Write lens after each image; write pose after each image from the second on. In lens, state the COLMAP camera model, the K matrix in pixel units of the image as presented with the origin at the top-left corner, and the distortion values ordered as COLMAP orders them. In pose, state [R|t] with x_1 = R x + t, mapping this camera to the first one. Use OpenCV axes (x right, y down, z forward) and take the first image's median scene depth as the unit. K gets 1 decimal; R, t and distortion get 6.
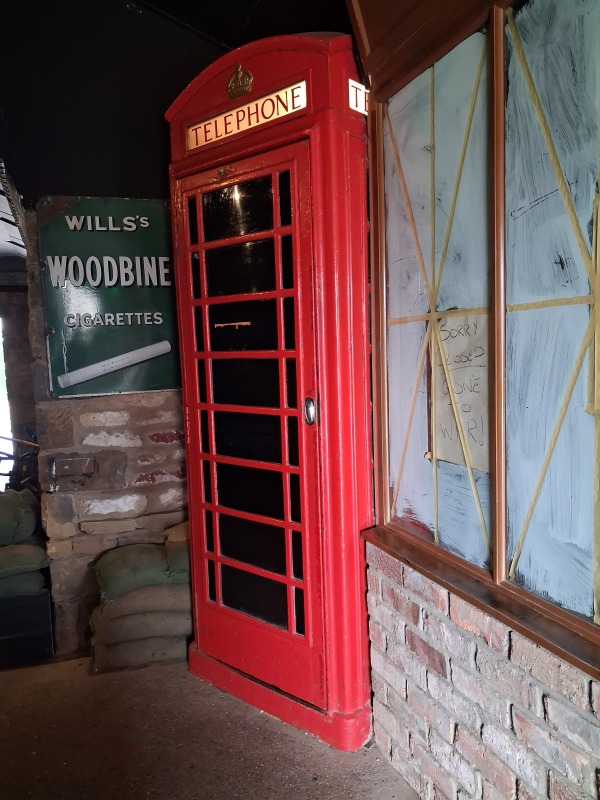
lens RADIAL K [[625.4, 0, 285.5], [0, 625.4, 410.1], [0, 0, 1]] dist [-0.026082, 0.004616]
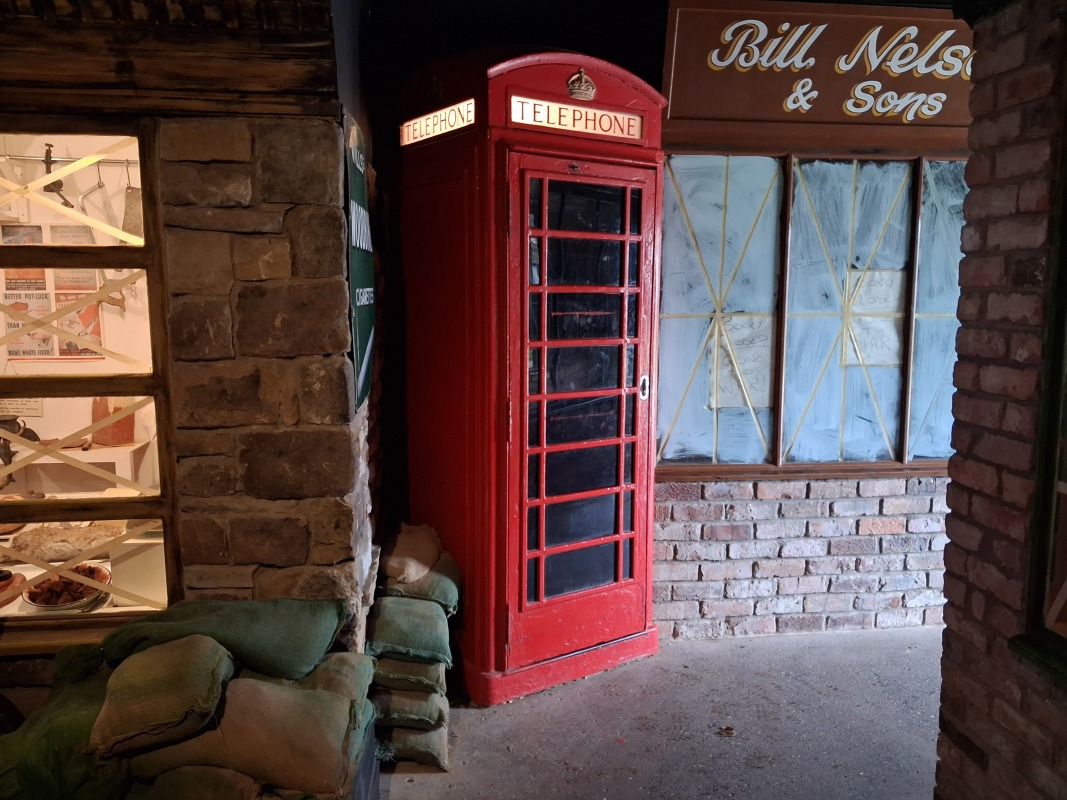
lens RADIAL K [[834.2, 0, 533.5], [0, 834.2, 400.0], [0, 0, 1]] dist [-0.026082, 0.004616]
pose [[0.233037, -0.087472, 0.968526, -1.594527], [0.087825, 0.993770, 0.068620, -0.104824], [-0.968494, 0.069070, 0.239267, 0.820839]]
